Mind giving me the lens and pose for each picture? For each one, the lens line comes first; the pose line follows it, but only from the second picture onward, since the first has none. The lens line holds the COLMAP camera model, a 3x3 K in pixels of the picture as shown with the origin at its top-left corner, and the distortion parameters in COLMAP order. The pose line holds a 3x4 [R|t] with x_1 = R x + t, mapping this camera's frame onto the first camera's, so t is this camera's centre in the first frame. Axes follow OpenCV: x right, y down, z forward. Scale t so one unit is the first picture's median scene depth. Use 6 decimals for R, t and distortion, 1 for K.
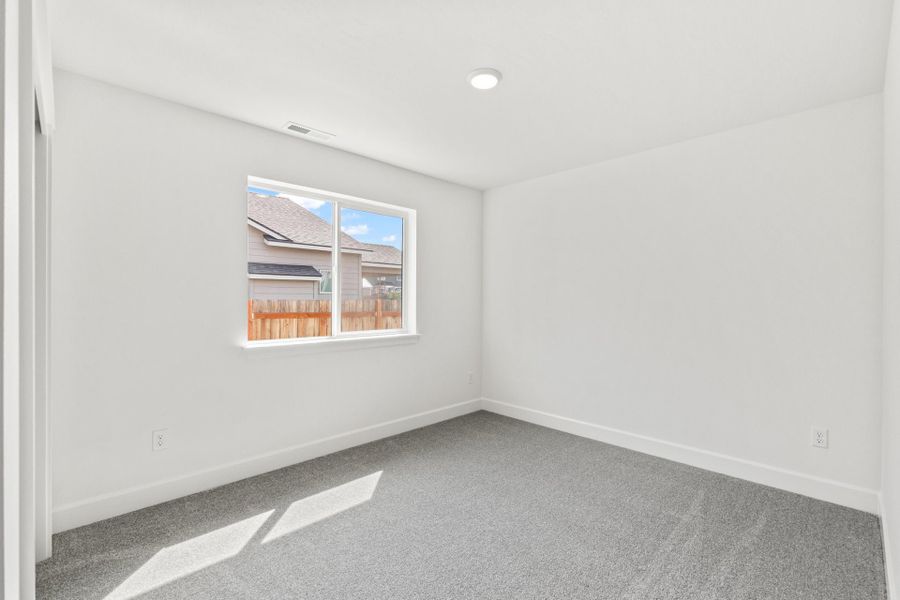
lens RADIAL K [[393.4, 0, 456.3], [0, 393.4, 305.4], [0, 0, 1]] dist [-0.001832, 0.000058]
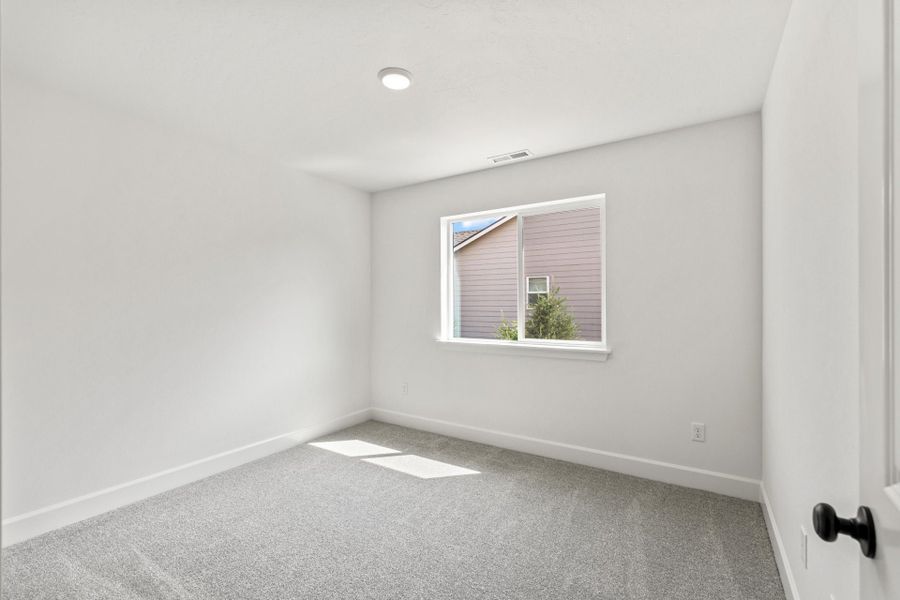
lens RADIAL K [[393.4, 0, 452.3], [0, 393.4, 299.6], [0, 0, 1]] dist [-0.001832, 0.000058]
pose [[0.192162, -0.003084, -0.981358, 0.866861], [0.007056, 0.999974, -0.001760, -0.042482], [0.981338, -0.006586, 0.192178, 0.766622]]
